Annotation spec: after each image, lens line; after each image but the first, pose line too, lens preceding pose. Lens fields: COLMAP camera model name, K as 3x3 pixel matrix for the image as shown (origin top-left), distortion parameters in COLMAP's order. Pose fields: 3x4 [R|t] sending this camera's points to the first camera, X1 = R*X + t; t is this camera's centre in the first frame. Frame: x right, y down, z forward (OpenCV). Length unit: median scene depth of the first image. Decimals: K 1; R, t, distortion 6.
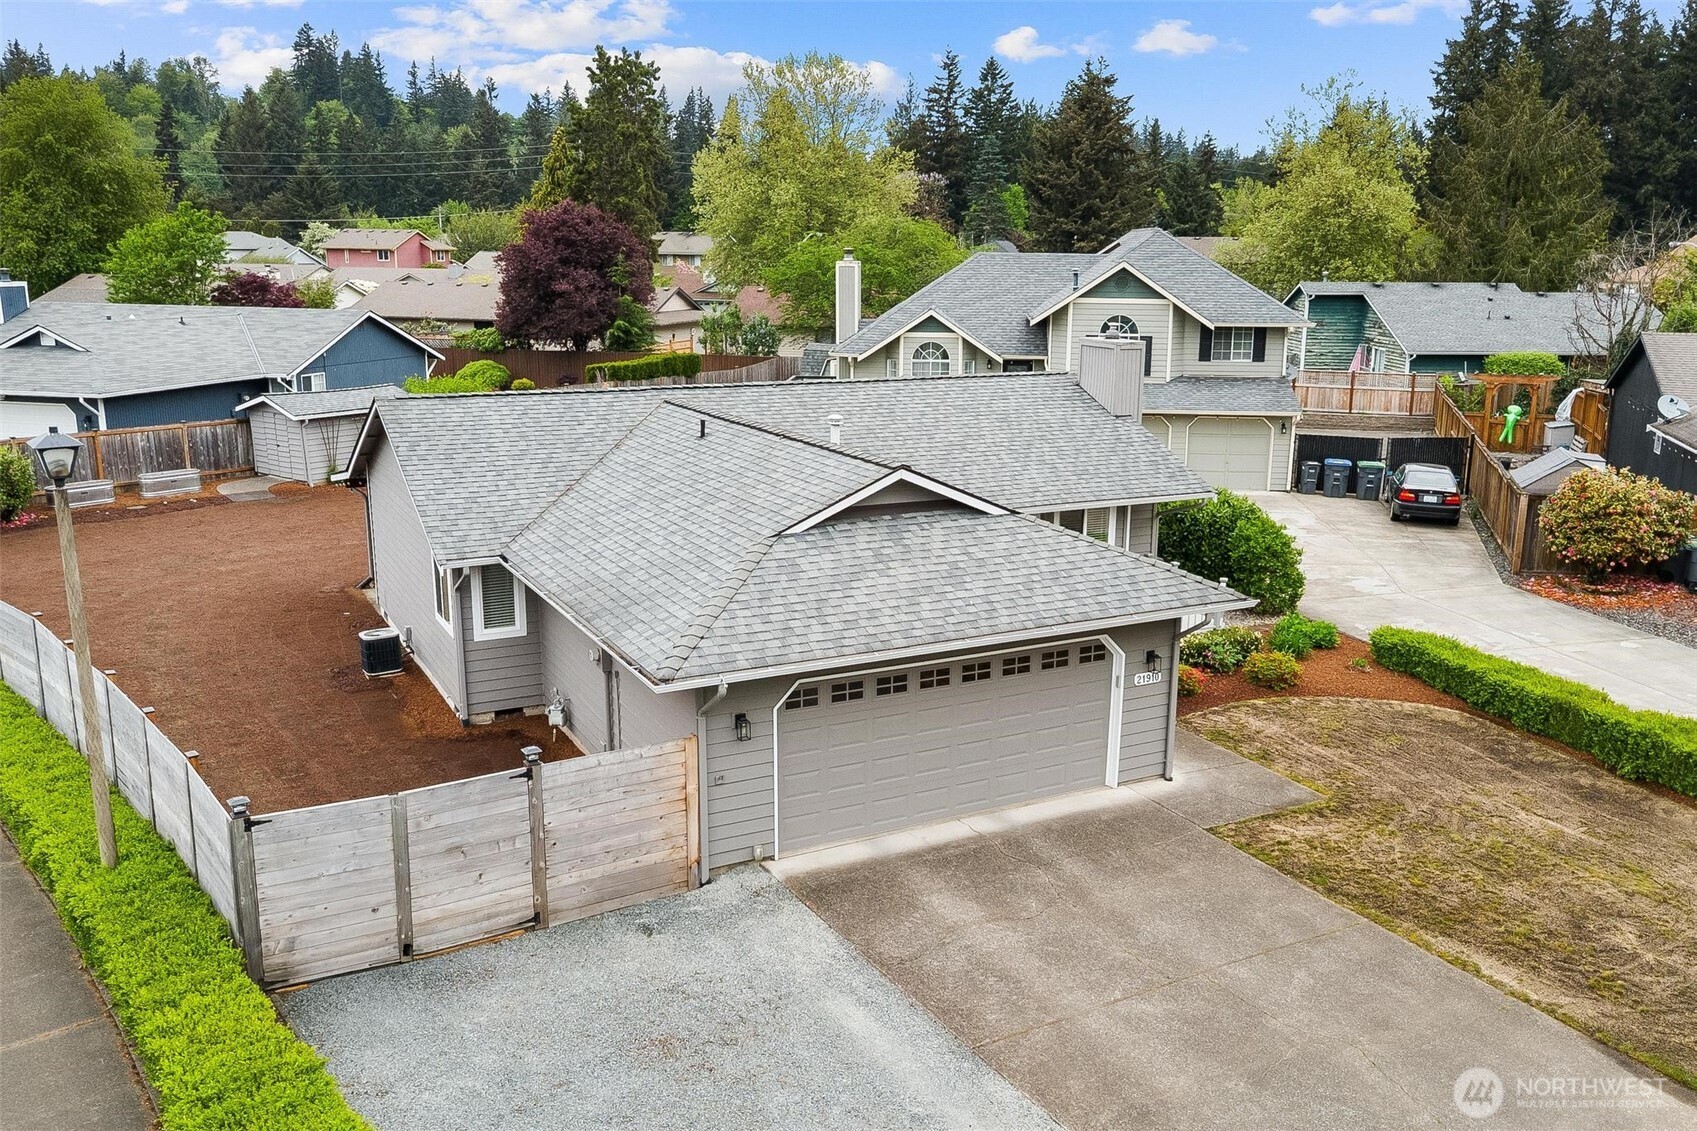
lens RADIAL K [[1325.0, 0, 862.3], [0, 1325.0, 569.3], [0, 0, 1]] dist [0.009826, 0.011219]
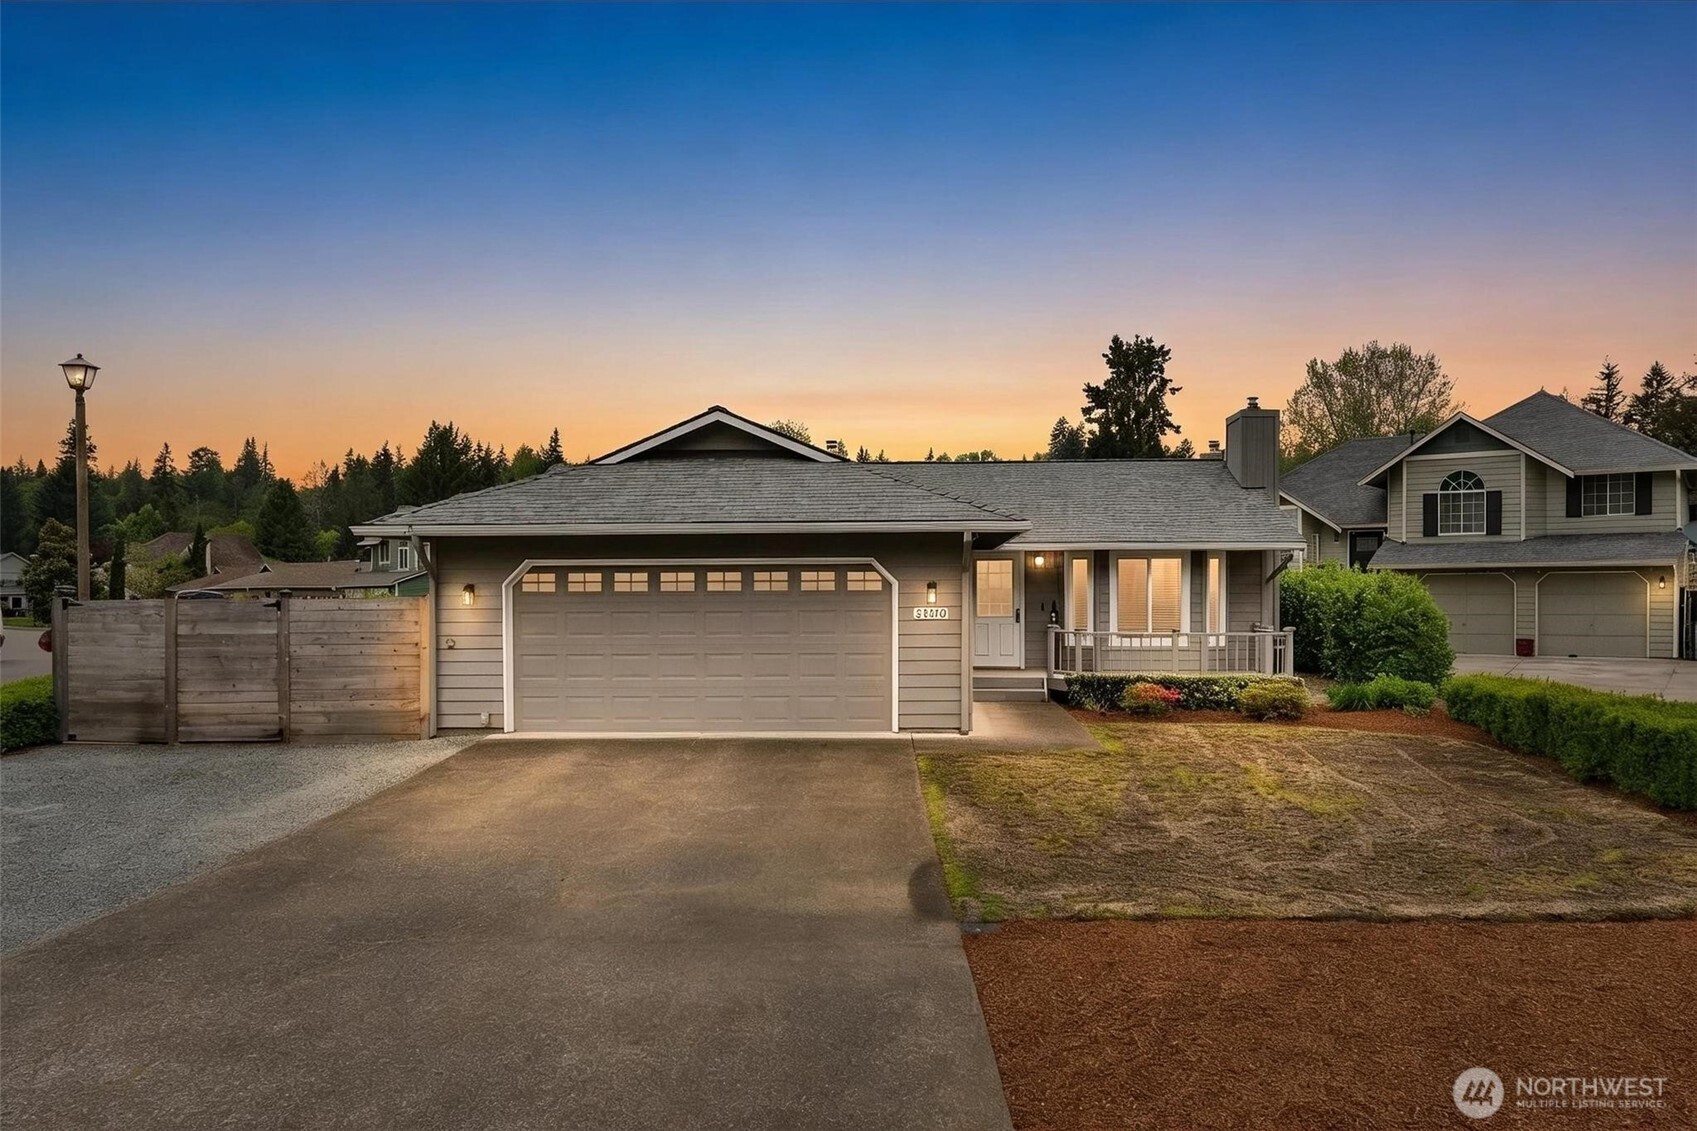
lens RADIAL K [[1199.7, 0, 866.2], [0, 1199.7, 629.7], [0, 0, 1]] dist [-0.007301, -0.000024]
pose [[0.869597, 0.005552, -0.493731, 0.288621], [-0.101191, 0.980717, -0.167198, 0.116370], [0.483282, 0.195356, 0.853390, 0.126088]]
